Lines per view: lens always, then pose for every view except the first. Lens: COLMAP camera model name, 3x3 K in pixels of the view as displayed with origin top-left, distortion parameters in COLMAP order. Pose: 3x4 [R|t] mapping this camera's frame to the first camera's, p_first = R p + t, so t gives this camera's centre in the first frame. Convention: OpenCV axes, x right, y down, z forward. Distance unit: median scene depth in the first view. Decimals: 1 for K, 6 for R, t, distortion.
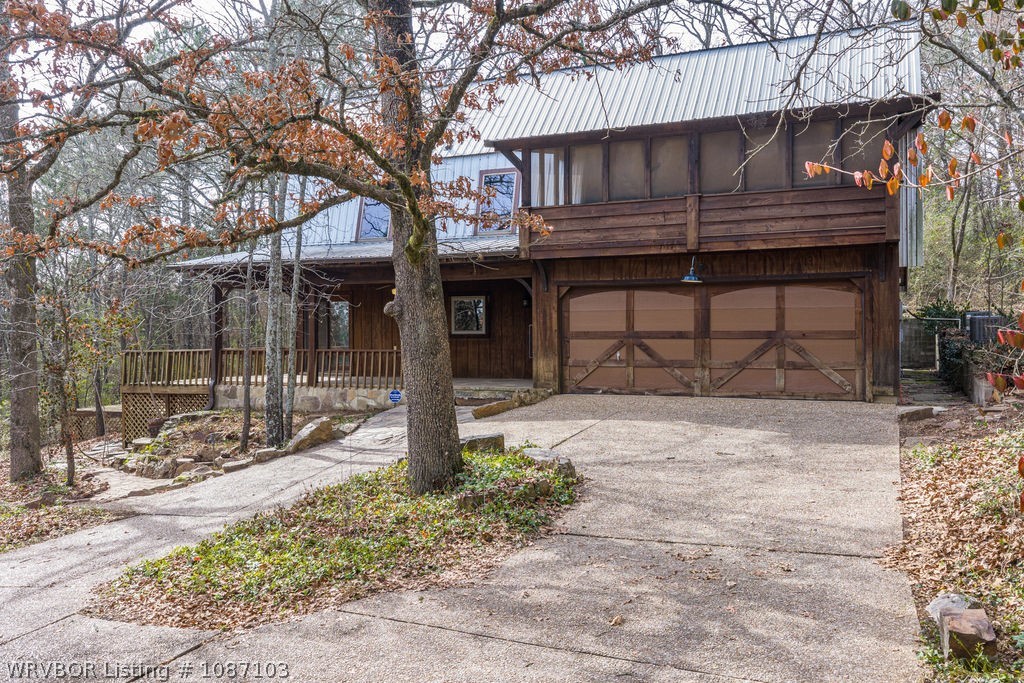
lens RADIAL K [[844.5, 0, 513.9], [0, 844.5, 345.4], [0, 0, 1]] dist [0.011264, -0.028859]
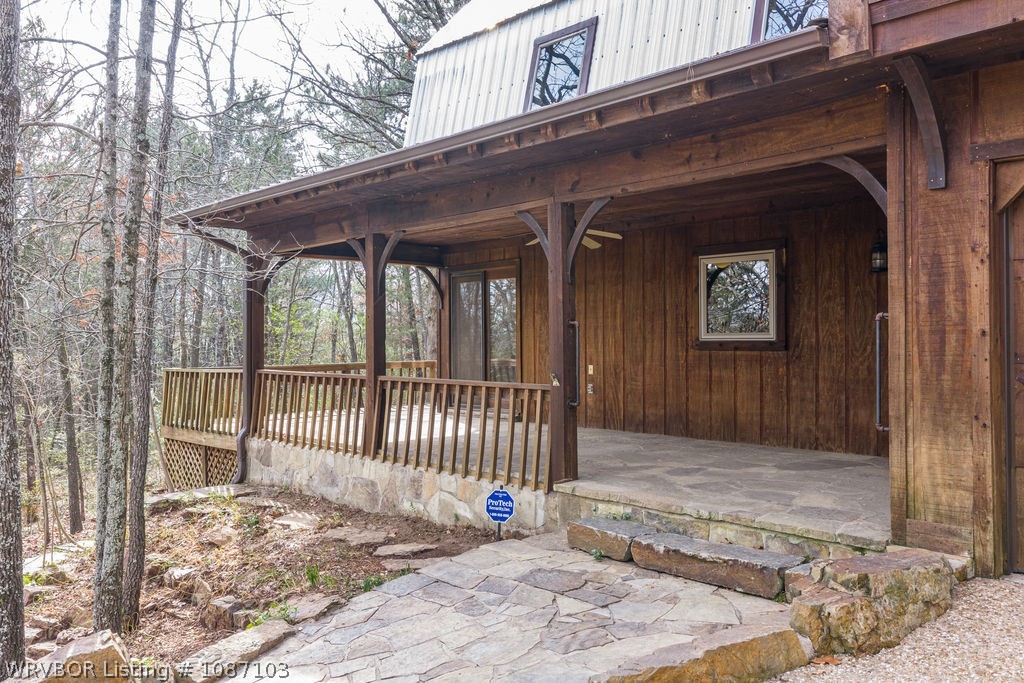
lens RADIAL K [[844.5, 0, 511.6], [0, 844.5, 339.5], [0, 0, 1]] dist [0.011264, -0.028859]
pose [[0.910872, -0.001774, -0.412684, 0.025182], [-0.001202, 0.999975, -0.006950, -0.014088], [0.412686, 0.006827, 0.910848, 0.725097]]
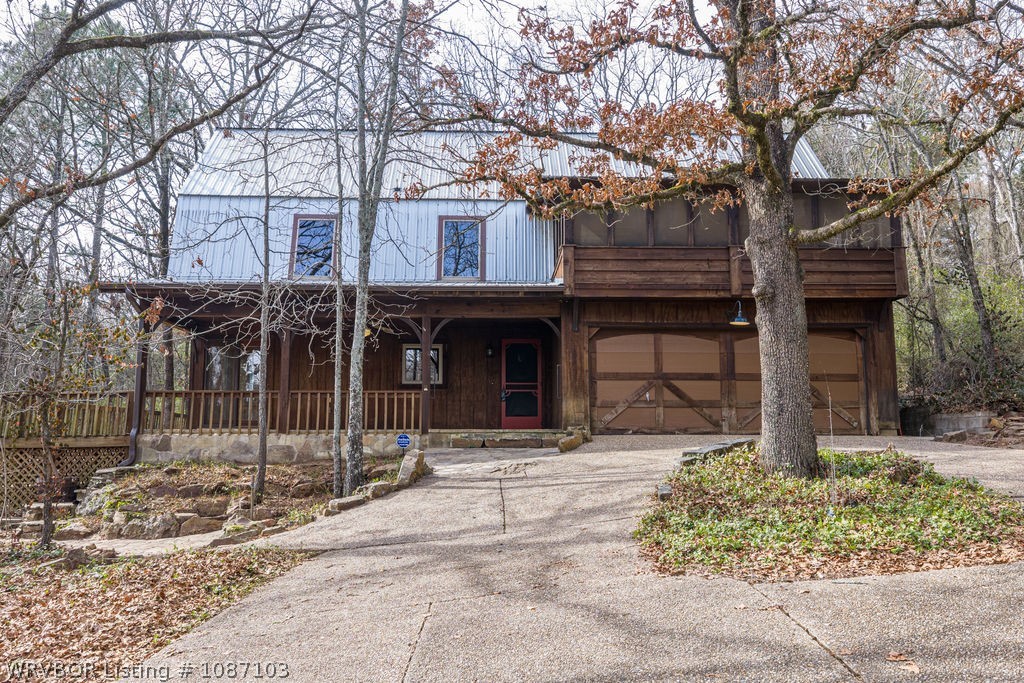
lens RADIAL K [[844.5, 0, 514.3], [0, 844.5, 340.7], [0, 0, 1]] dist [0.011264, -0.028859]
pose [[0.903957, 0.054946, 0.424080, -0.467800], [0.001704, 0.991240, -0.132063, 0.081400], [-0.427621, 0.120102, 0.895944, 0.145443]]
